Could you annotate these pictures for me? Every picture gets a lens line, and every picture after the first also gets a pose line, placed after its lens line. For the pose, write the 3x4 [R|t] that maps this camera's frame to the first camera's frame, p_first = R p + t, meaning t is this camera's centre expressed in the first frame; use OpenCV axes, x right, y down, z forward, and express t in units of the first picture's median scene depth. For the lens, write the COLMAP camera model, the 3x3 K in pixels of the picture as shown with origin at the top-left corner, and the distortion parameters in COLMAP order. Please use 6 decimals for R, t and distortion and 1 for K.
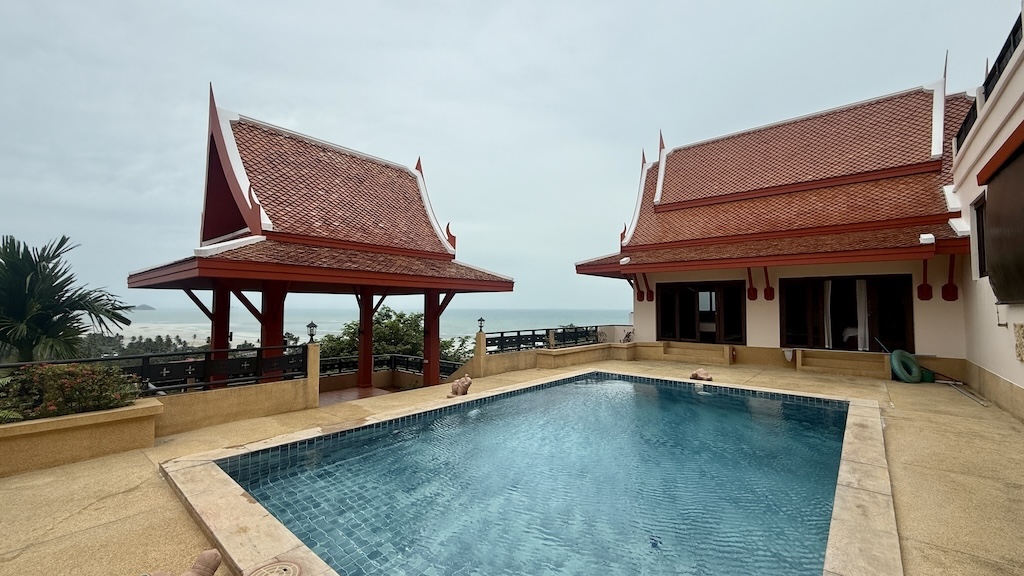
lens RADIAL K [[408.3, 0, 512.0], [0, 408.3, 288.0], [0, 0, 1]] dist [0.000353, 0.000005]
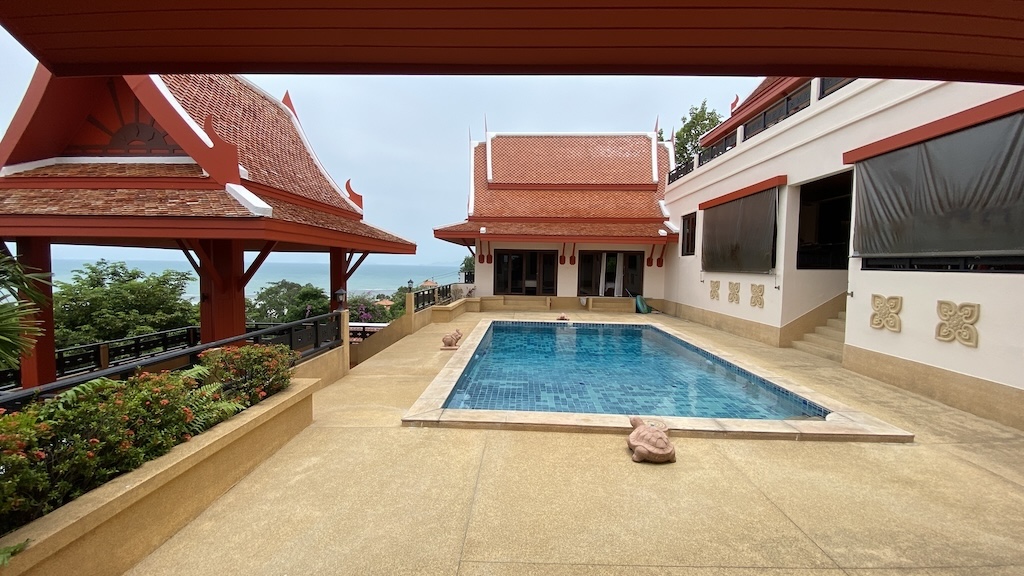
lens RADIAL K [[412.0, 0, 512.0], [0, 412.0, 288.0], [0, 0, 1]] dist [0.081026, -0.000031]
pose [[0.782113, -0.023333, 0.622700, -0.454616], [-0.044970, 0.994580, 0.093750, -0.015979], [-0.621512, -0.101326, 0.776824, -0.019459]]
